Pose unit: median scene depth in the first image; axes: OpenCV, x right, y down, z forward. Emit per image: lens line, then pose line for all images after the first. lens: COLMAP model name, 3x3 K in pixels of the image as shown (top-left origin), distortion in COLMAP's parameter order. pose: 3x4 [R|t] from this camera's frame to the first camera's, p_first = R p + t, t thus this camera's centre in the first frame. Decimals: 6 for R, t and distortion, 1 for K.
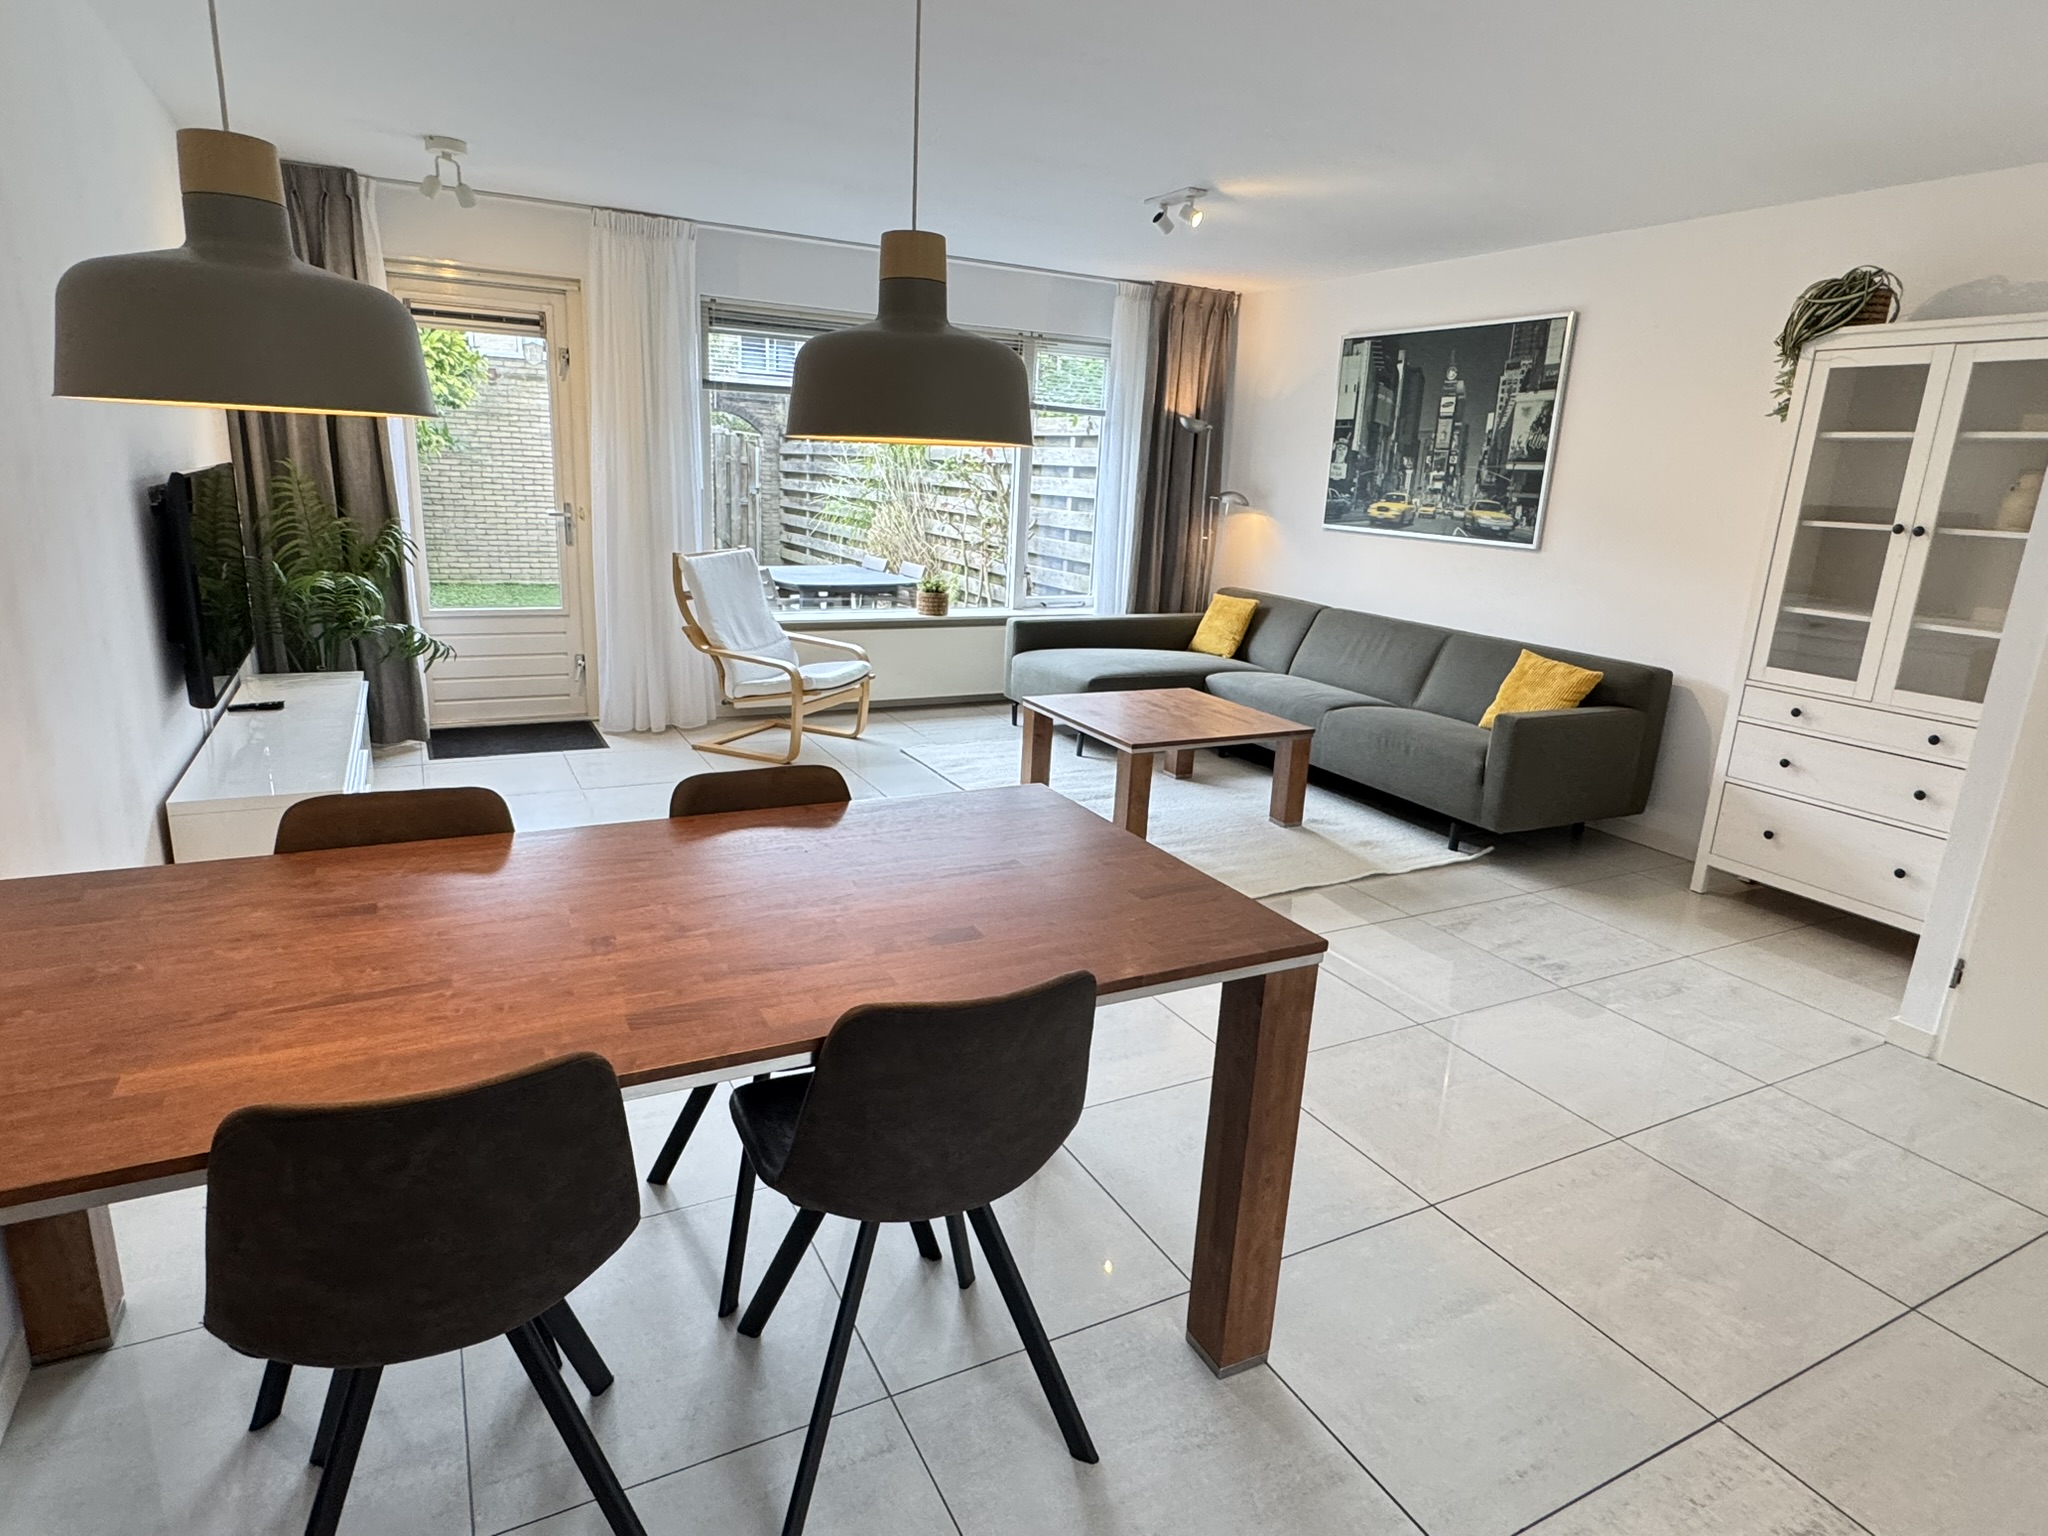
lens RADIAL K [[1109.4, 0, 1003.0], [0, 1109.4, 761.5], [0, 0, 1]] dist [-0.005225, 0.000626]
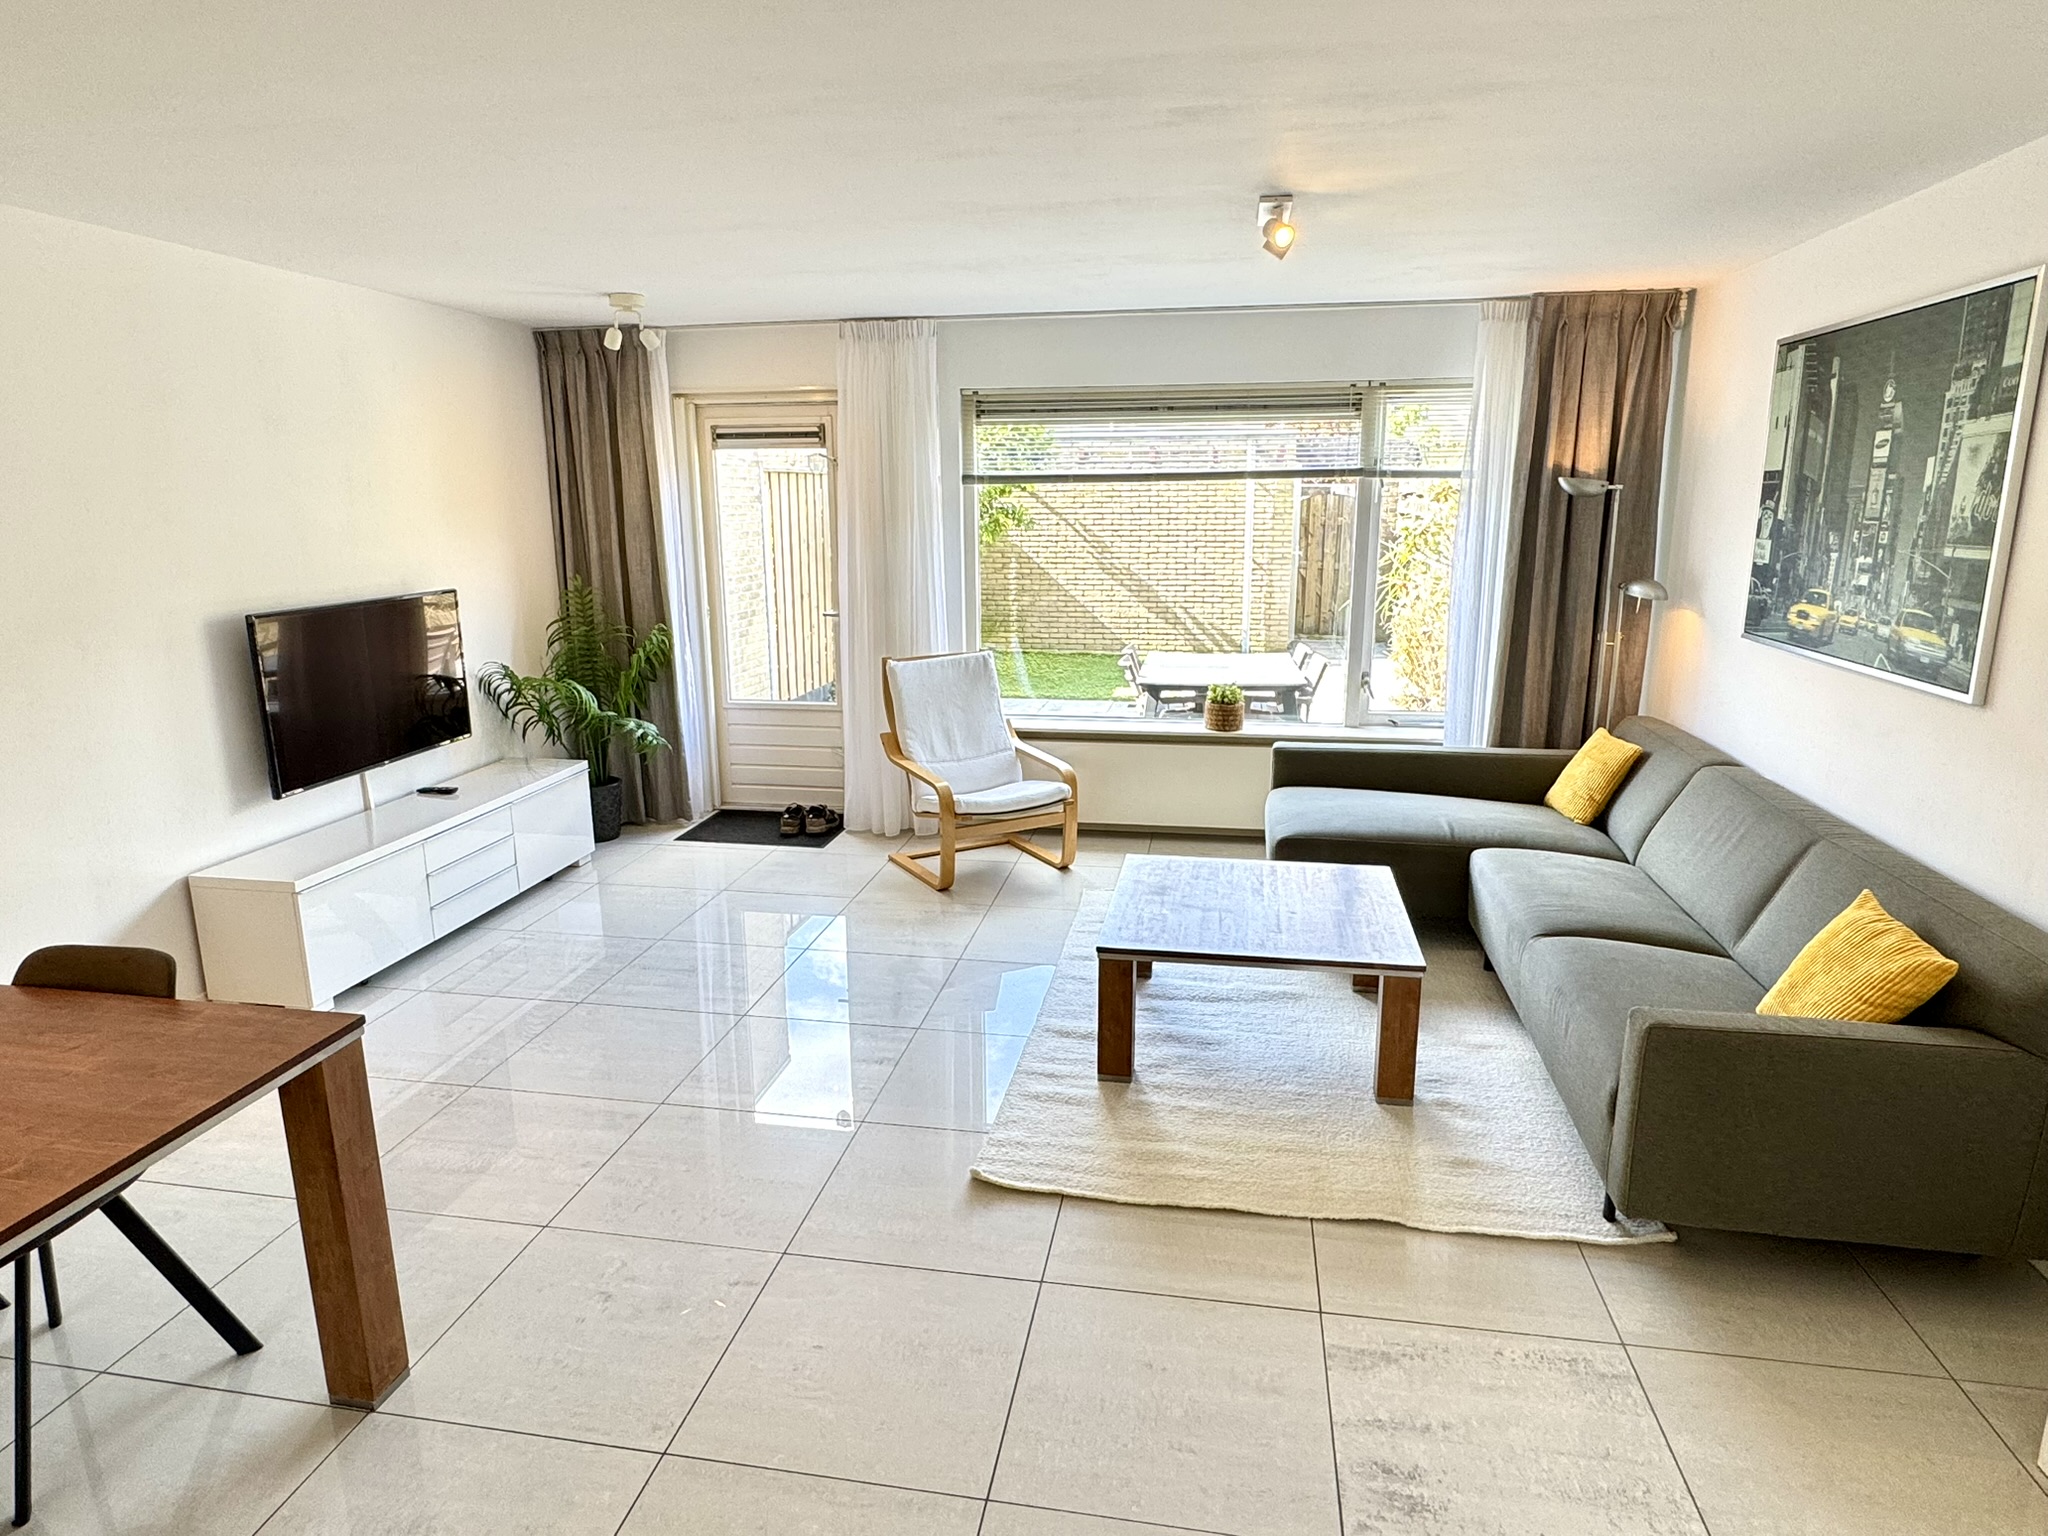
lens RADIAL K [[1177.3, 0, 1020.8], [0, 1177.3, 759.8], [0, 0, 1]] dist [-0.006367, -0.003426]
pose [[0.791943, 0.083846, -0.604811, 0.423563], [-0.116870, 0.993028, -0.015365, -0.093961], [0.599306, 0.082852, 0.796221, 0.249981]]
